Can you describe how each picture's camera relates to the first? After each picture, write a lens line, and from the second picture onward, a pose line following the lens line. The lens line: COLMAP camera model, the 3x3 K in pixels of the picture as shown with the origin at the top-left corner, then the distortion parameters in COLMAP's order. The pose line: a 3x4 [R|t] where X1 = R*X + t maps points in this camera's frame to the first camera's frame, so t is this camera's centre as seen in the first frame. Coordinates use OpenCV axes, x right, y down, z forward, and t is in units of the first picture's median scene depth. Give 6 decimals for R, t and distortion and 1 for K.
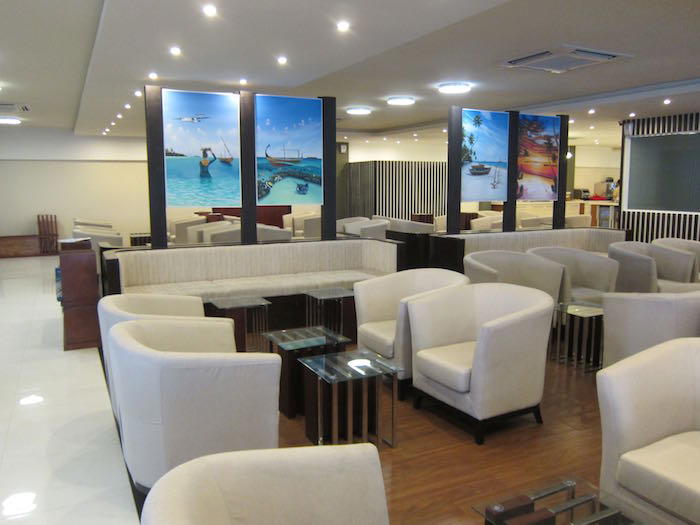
lens RADIAL K [[583.8, 0, 351.7], [0, 583.8, 263.5], [0, 0, 1]] dist [-0.042097, -0.008192]
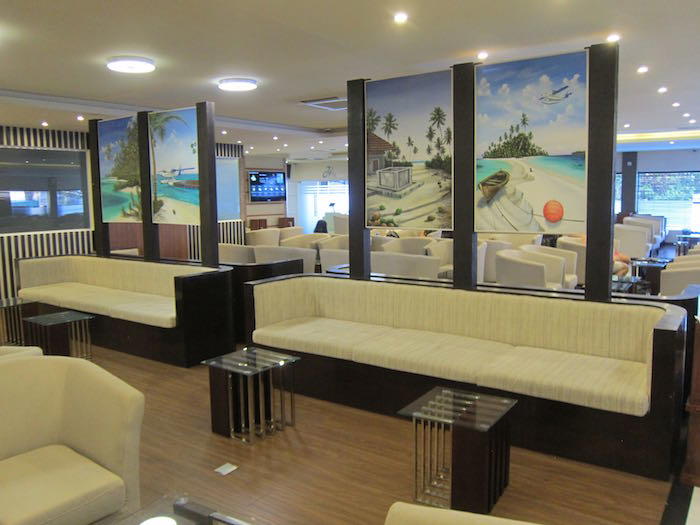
lens RADIAL K [[583.8, 0, 350.7], [0, 583.8, 260.7], [0, 0, 1]] dist [-0.042097, -0.008192]
pose [[-0.468955, -0.087086, 0.878918, -0.484860], [0.134812, 0.976409, 0.168676, -0.130059], [-0.872873, 0.197590, -0.446151, 0.956851]]
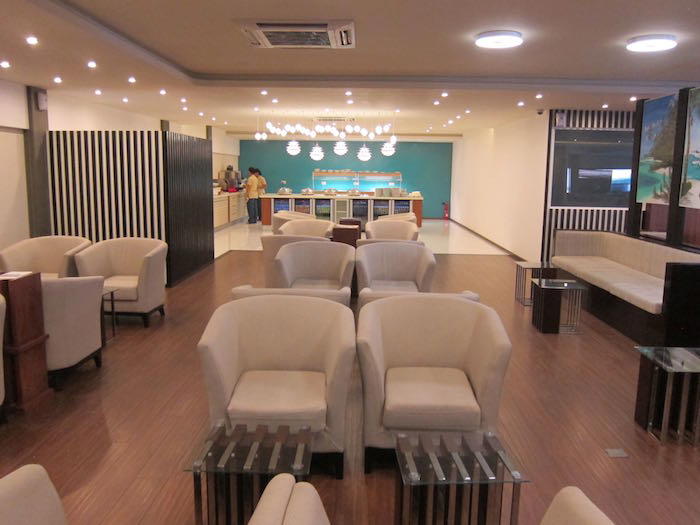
lens RADIAL K [[583.8, 0, 349.8], [0, 583.8, 264.2], [0, 0, 1]] dist [-0.042097, -0.008192]
pose [[0.471948, -0.122462, 0.873080, -0.515316], [0.100002, 0.991350, 0.084994, -0.116699], [-0.875937, 0.047196, 0.480112, 0.863842]]
